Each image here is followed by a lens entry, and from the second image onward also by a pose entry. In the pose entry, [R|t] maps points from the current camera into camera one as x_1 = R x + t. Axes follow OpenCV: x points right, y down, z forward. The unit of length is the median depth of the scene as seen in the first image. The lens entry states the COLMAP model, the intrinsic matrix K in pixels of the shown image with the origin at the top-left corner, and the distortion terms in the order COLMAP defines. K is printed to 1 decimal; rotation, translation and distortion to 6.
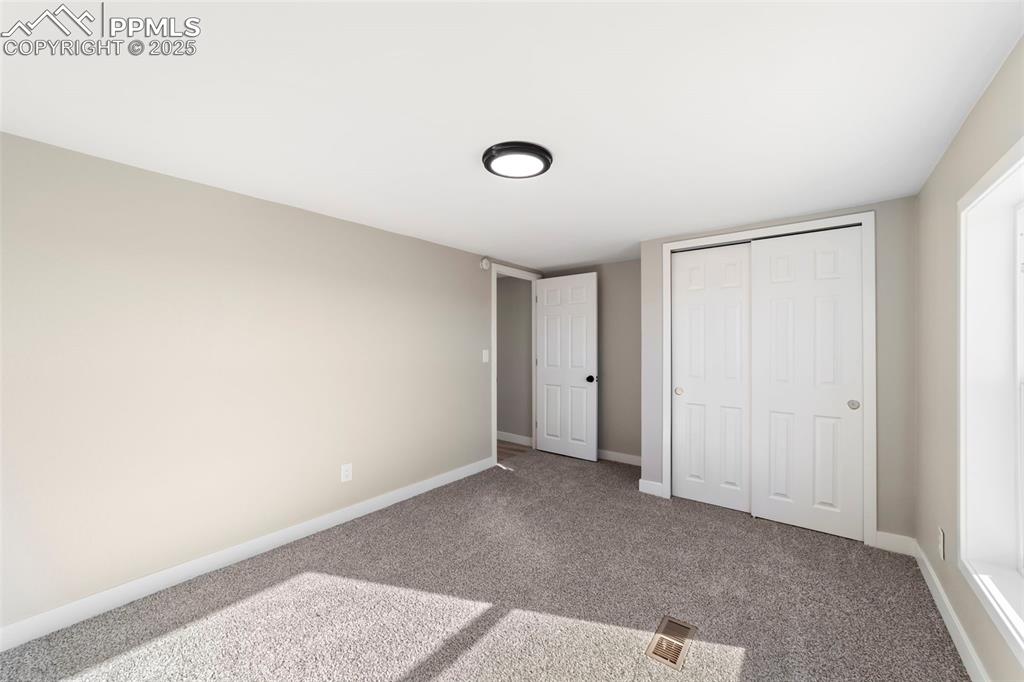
lens RADIAL K [[393.7, 0, 513.0], [0, 393.7, 343.1], [0, 0, 1]] dist [-0.001220, 0.000097]
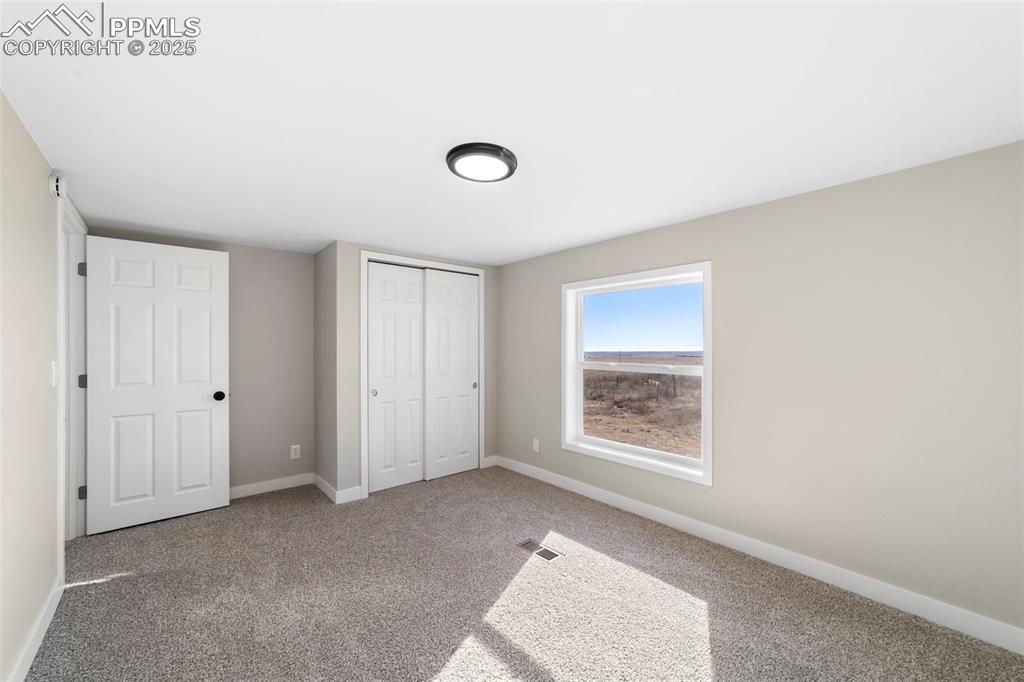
lens RADIAL K [[393.7, 0, 513.0], [0, 393.7, 343.1], [0, 0, 1]] dist [-0.001220, 0.000097]
pose [[0.188033, 0.010135, 0.982110, -0.550973], [-0.001172, 0.999948, -0.010095, -0.000887], [-0.982162, 0.000747, 0.188036, 0.427446]]
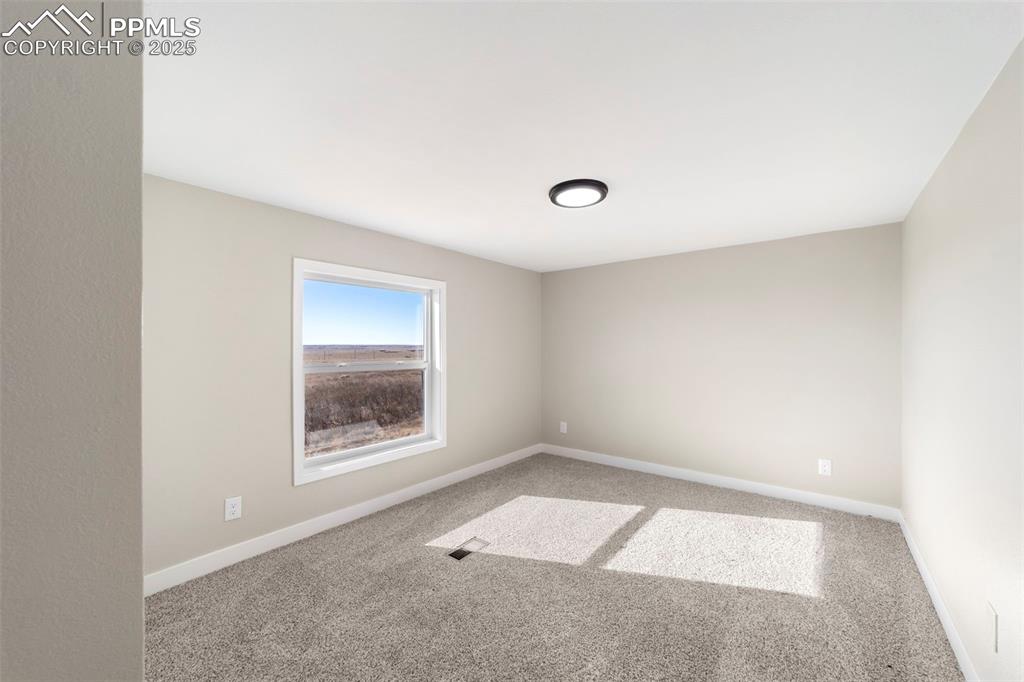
lens RADIAL K [[393.7, 0, 513.0], [0, 393.7, 343.1], [0, 0, 1]] dist [-0.001220, 0.000097]
pose [[-0.999750, -0.001051, 0.022346, 0.109975], [-0.001135, 0.999992, -0.003746, -0.001788], [-0.022342, -0.003771, -0.999743, 1.283312]]
